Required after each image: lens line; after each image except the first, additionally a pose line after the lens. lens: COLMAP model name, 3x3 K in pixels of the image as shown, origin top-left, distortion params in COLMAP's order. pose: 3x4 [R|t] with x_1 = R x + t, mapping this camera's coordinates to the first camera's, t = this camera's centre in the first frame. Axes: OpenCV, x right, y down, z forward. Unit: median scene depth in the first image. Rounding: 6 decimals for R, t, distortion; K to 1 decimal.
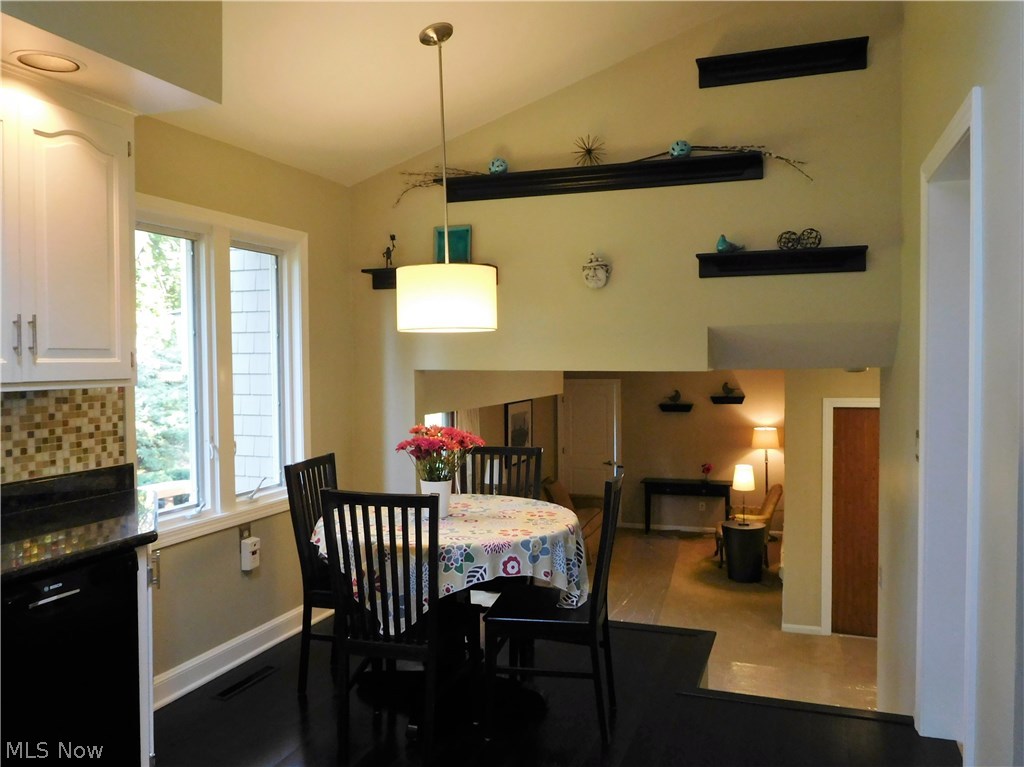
lens RADIAL K [[778.2, 0, 516.8], [0, 778.2, 383.8], [0, 0, 1]] dist [-0.015773, -0.009628]
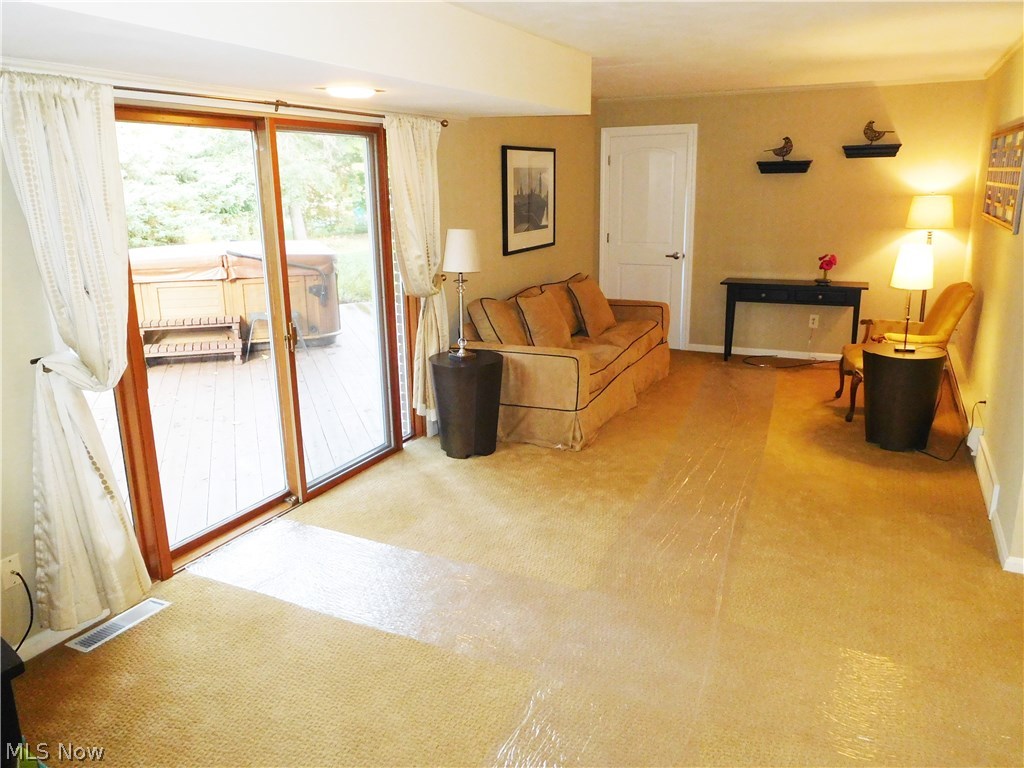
lens RADIAL K [[778.2, 0, 510.0], [0, 778.2, 379.4], [0, 0, 1]] dist [-0.015773, -0.009628]
pose [[0.994624, 0.020851, -0.101436, 0.057933], [0.002457, 0.974493, 0.224405, 0.066727], [0.103528, -0.223448, 0.969202, 0.375247]]
